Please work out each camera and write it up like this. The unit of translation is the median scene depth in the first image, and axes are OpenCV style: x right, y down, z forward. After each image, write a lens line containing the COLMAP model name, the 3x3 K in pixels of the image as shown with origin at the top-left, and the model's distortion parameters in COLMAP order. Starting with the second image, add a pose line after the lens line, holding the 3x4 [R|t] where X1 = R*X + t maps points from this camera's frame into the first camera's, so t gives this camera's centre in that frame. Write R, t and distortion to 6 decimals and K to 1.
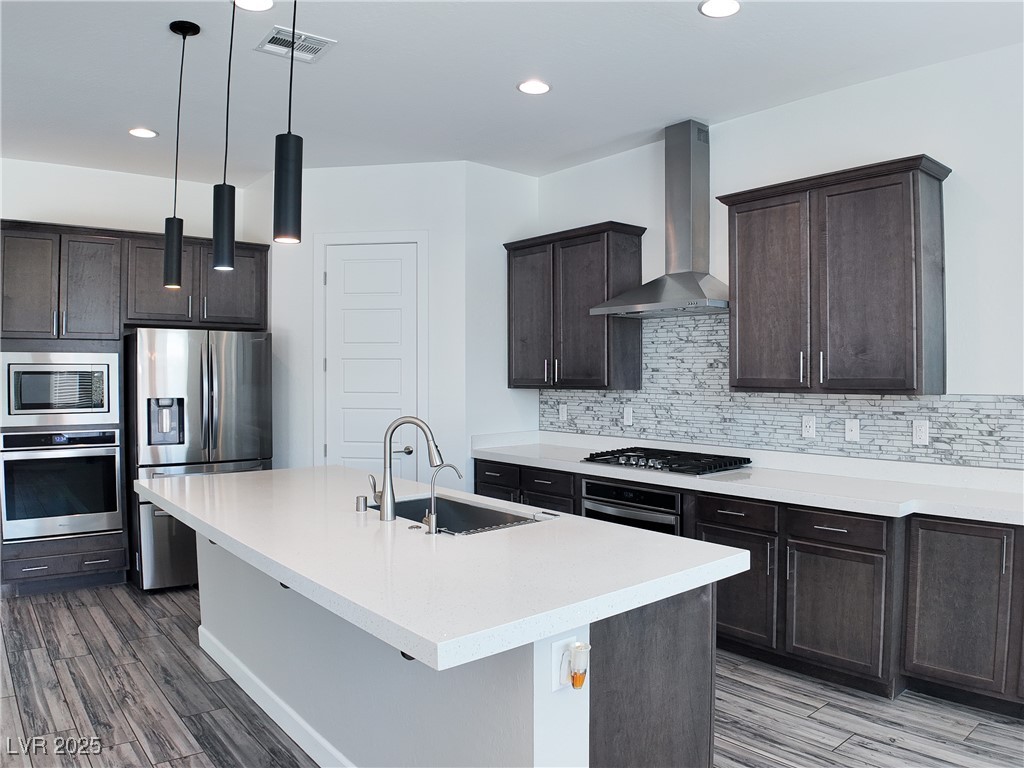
lens RADIAL K [[727.4, 0, 564.6], [0, 727.4, 380.8], [0, 0, 1]] dist [-0.102996, -0.022214]
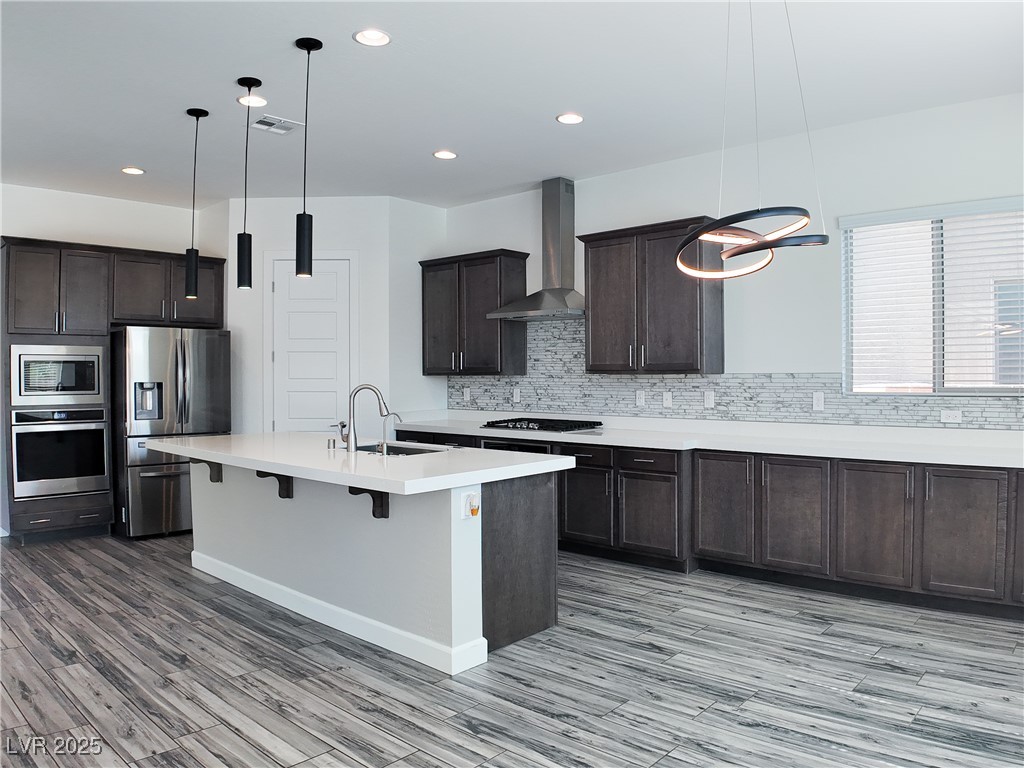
lens RADIAL K [[727.4, 0, 587.2], [0, 727.4, 381.9], [0, 0, 1]] dist [-0.102996, -0.022214]
pose [[0.986877, -0.002503, 0.161457, 0.001869], [0.002500, 0.999997, 0.000222, 0.029724], [-0.161457, 0.000185, 0.986880, -0.397564]]
